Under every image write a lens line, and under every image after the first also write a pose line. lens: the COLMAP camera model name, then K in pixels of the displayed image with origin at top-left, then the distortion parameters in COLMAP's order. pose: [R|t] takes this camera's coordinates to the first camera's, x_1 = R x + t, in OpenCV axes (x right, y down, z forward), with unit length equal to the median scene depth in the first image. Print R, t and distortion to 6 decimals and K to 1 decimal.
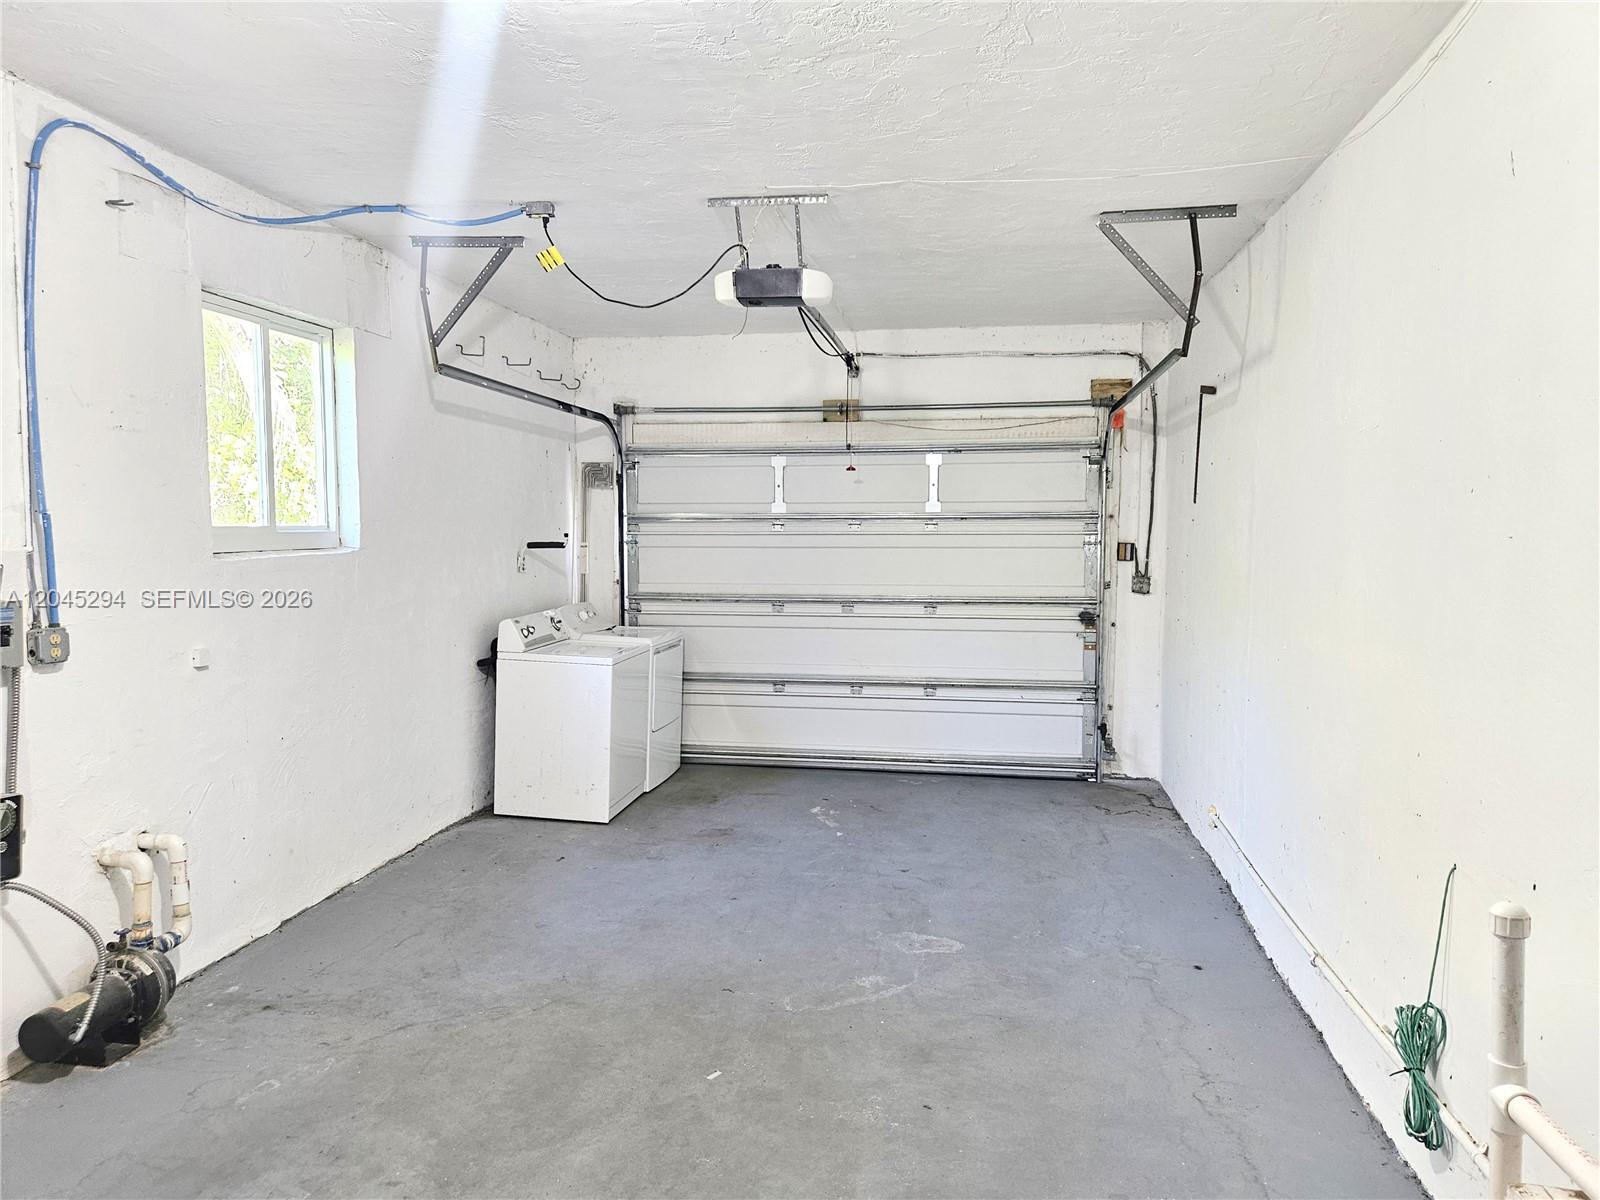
lens RADIAL K [[1067.2, 0, 789.8], [0, 1067.2, 595.1], [0, 0, 1]] dist [0.071054, -0.052837]
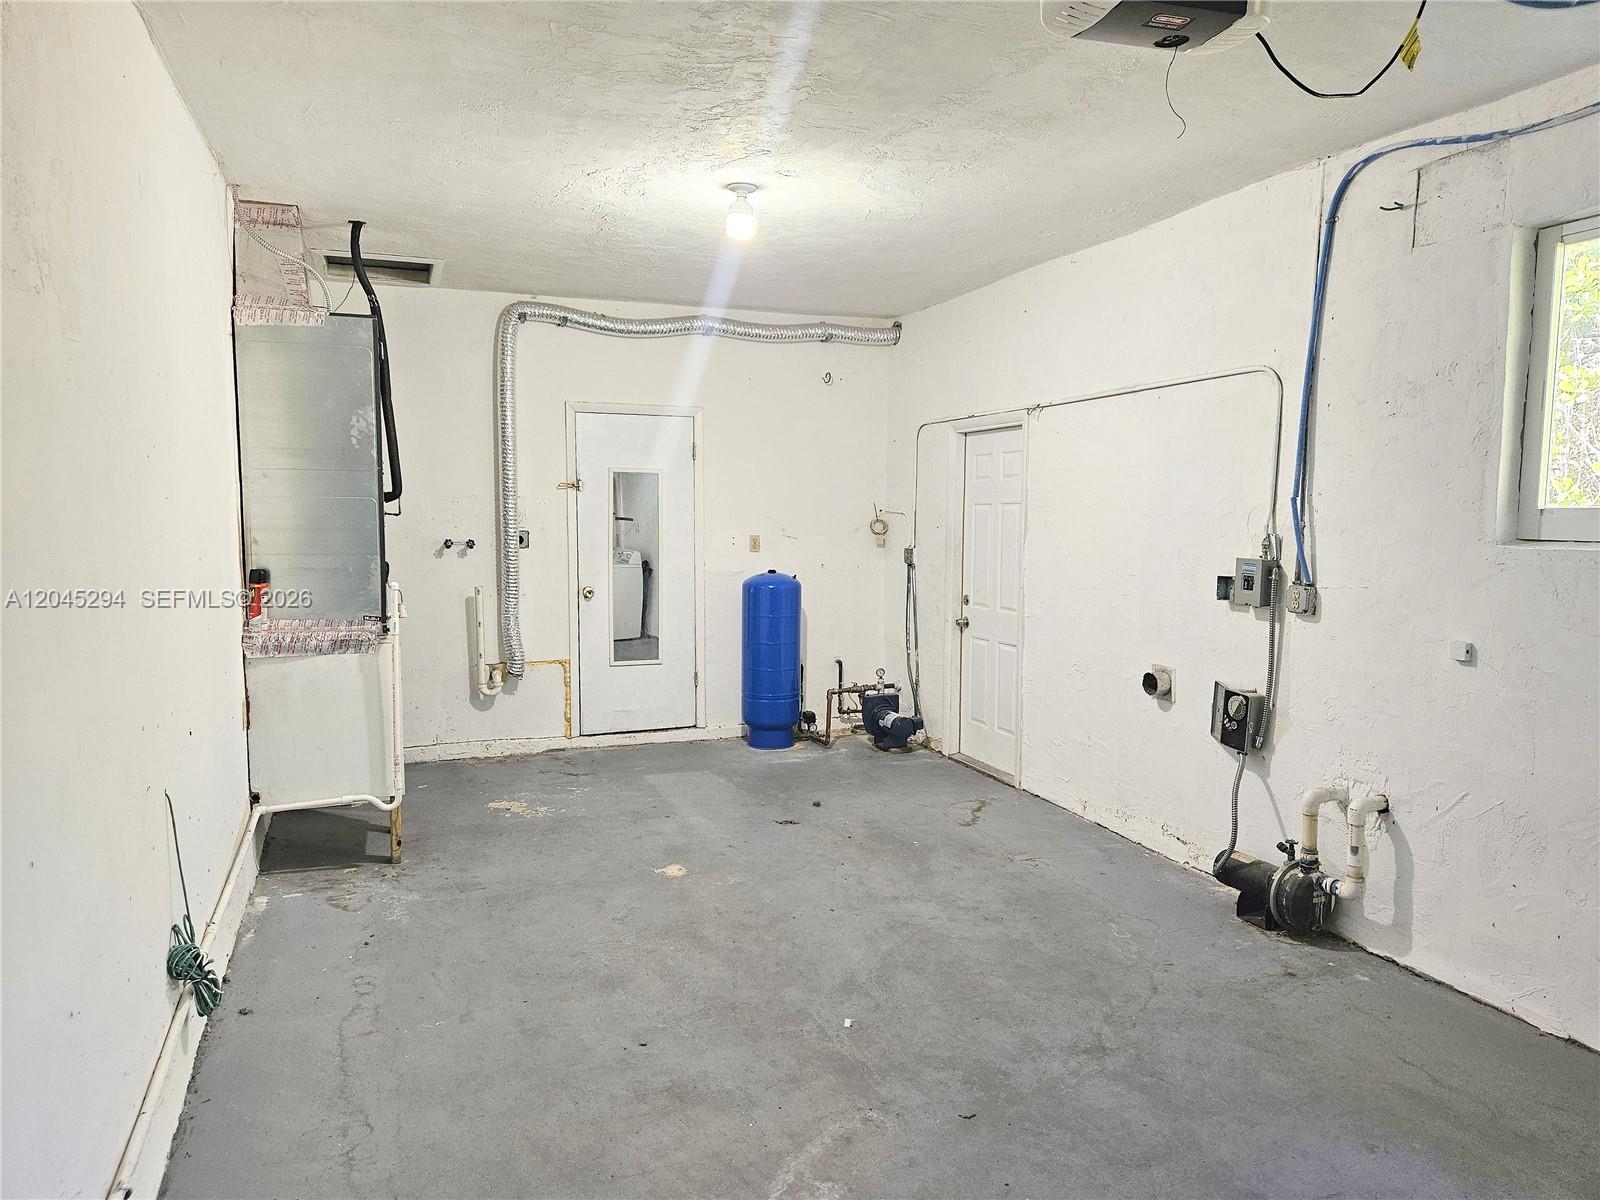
lens RADIAL K [[1067.2, 0, 789.8], [0, 1067.2, 595.1], [0, 0, 1]] dist [0.071054, -0.052837]
pose [[-0.854522, 0.033203, -0.518353, 0.489497], [-0.045985, 0.989200, 0.139171, -0.105721], [0.517376, 0.142761, -0.843766, 1.733615]]
